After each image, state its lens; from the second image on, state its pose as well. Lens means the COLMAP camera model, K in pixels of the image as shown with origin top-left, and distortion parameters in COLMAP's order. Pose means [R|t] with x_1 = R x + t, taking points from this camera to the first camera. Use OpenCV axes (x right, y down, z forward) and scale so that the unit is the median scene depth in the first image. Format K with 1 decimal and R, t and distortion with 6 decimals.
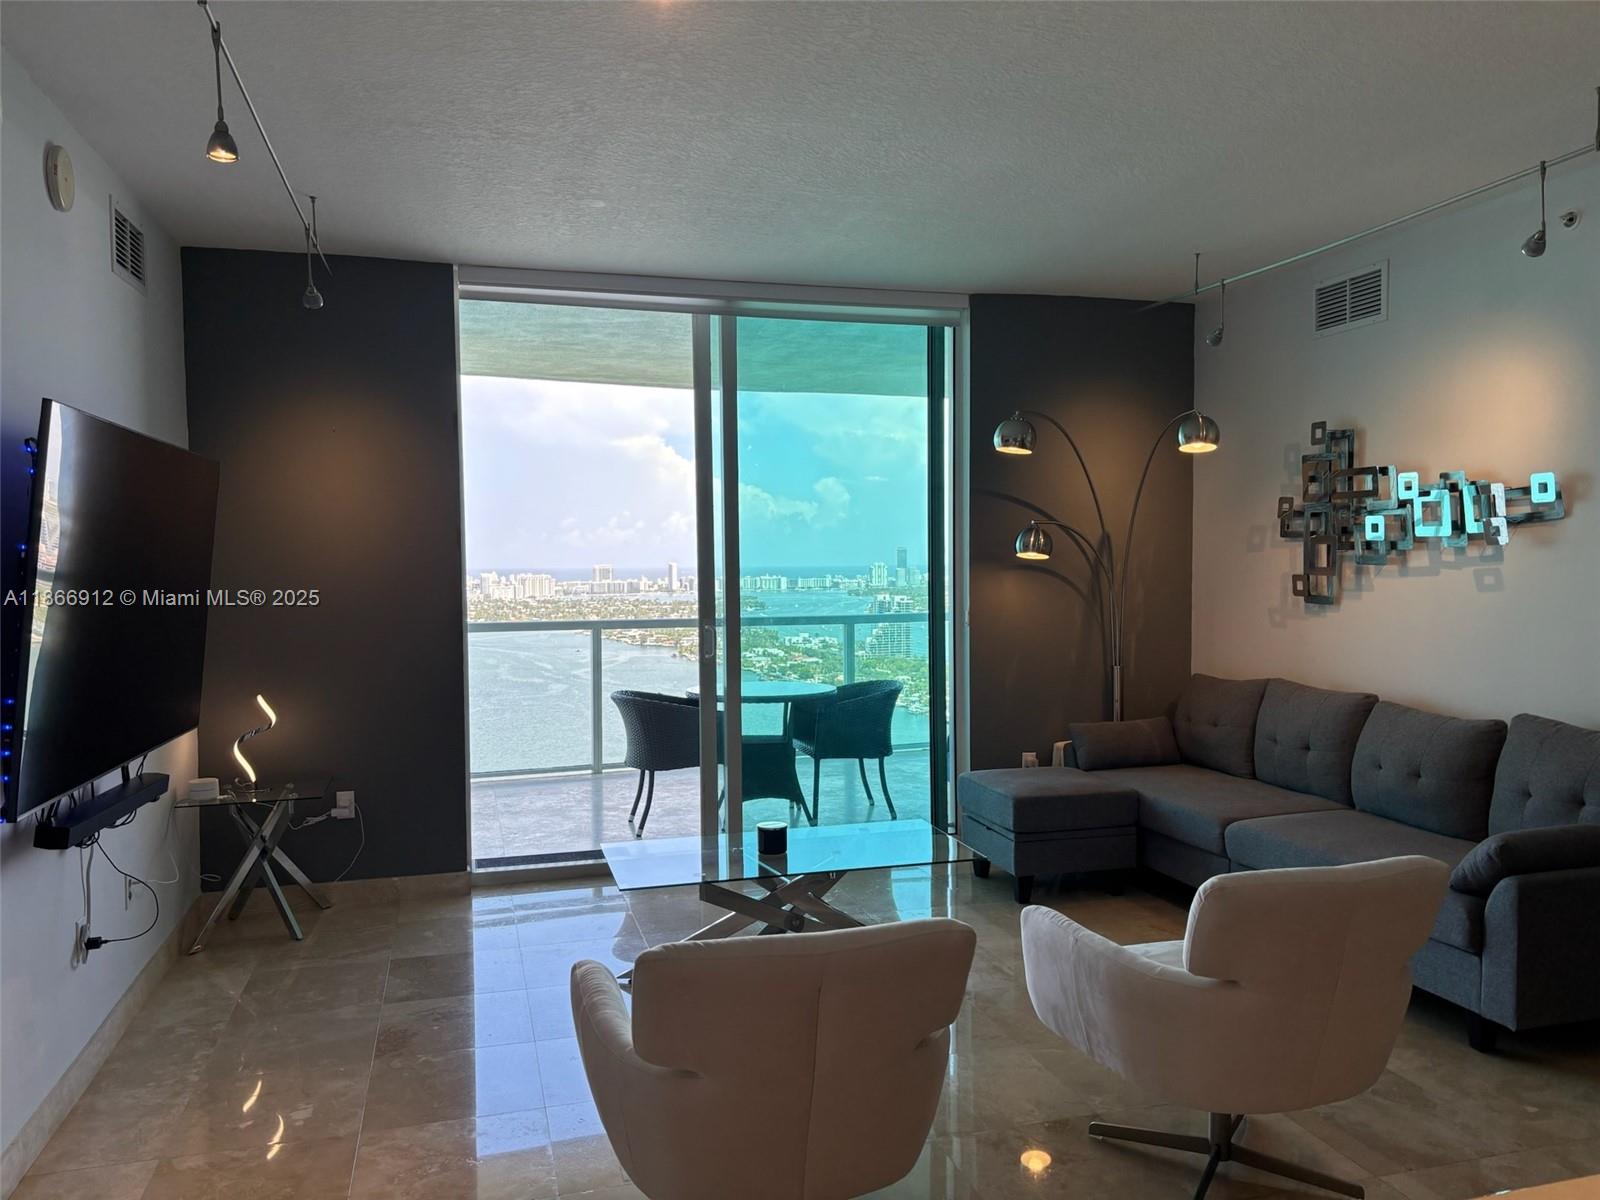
lens RADIAL K [[1126.6, 0, 795.5], [0, 1126.6, 601.3], [0, 0, 1]] dist [0.004842, -0.002715]
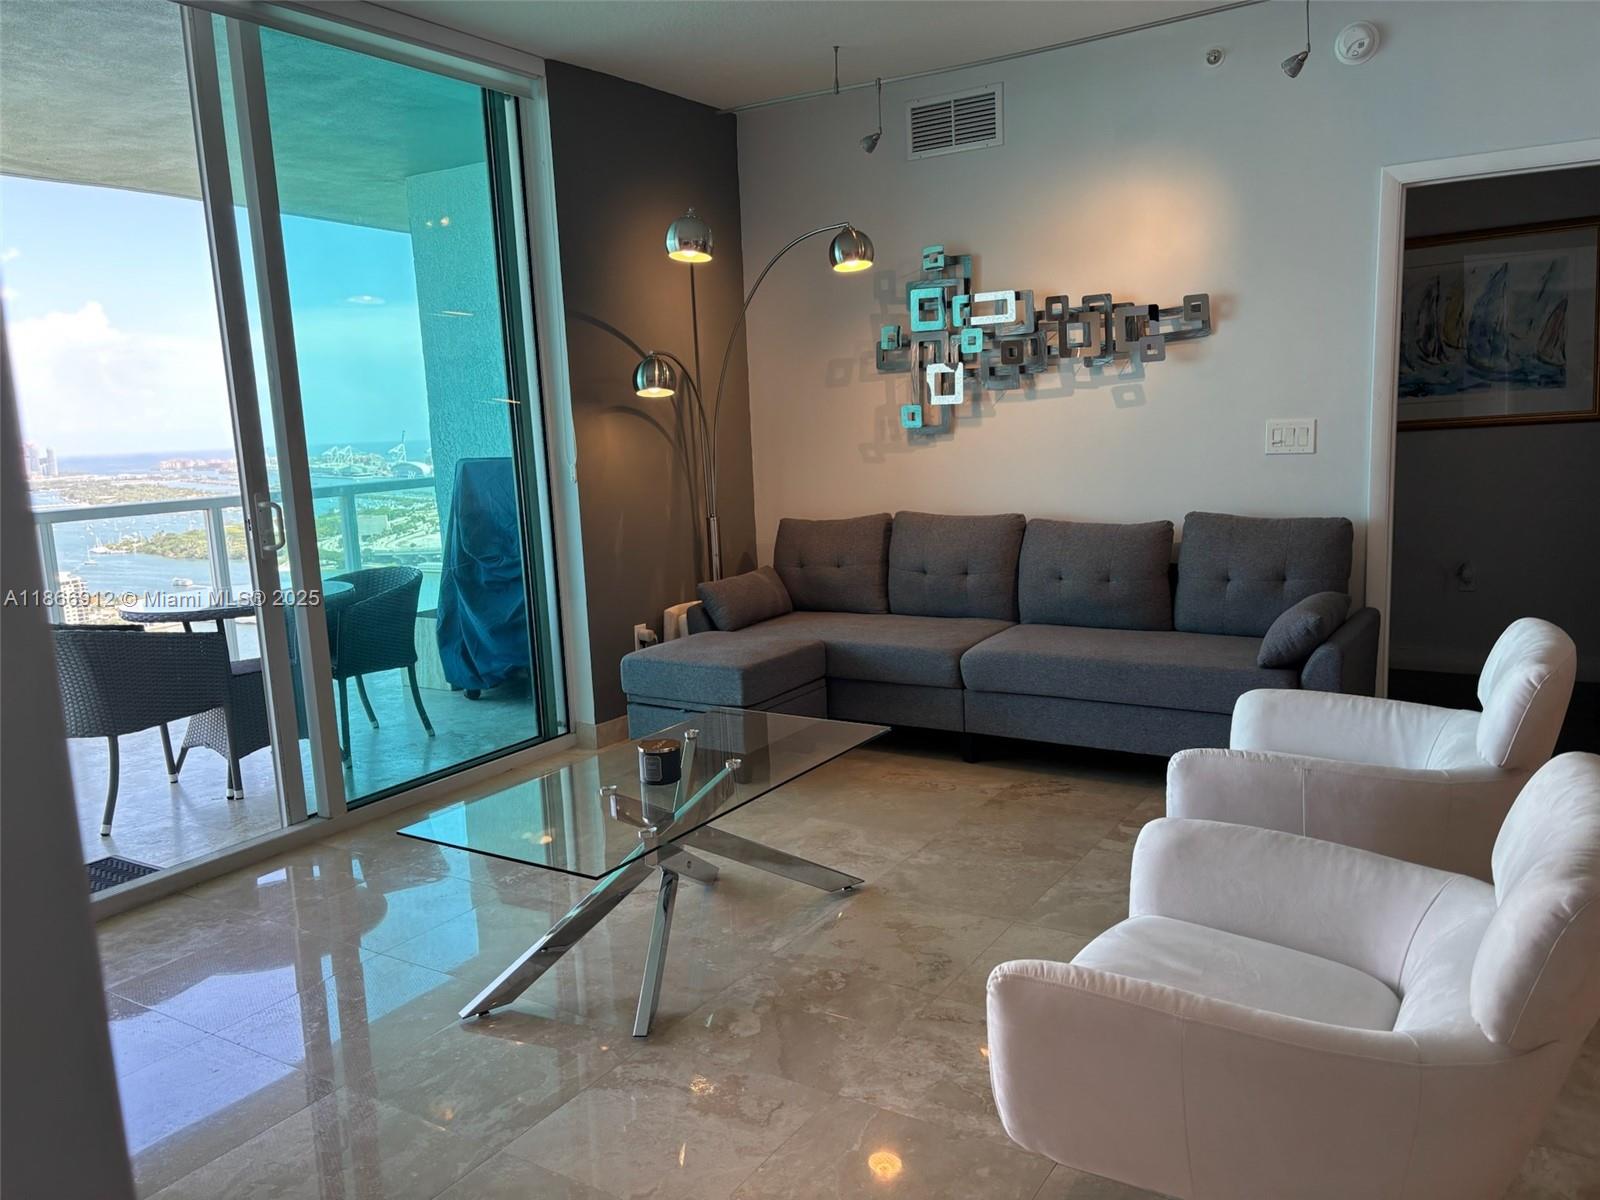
lens RADIAL K [[1126.6, 0, 795.5], [0, 1126.6, 601.3], [0, 0, 1]] dist [0.004842, -0.002715]
pose [[0.765844, -0.127154, 0.630329, -0.288611], [0.062820, 0.990360, 0.123456, 0.018922], [-0.639950, -0.054950, 0.766449, 0.298451]]
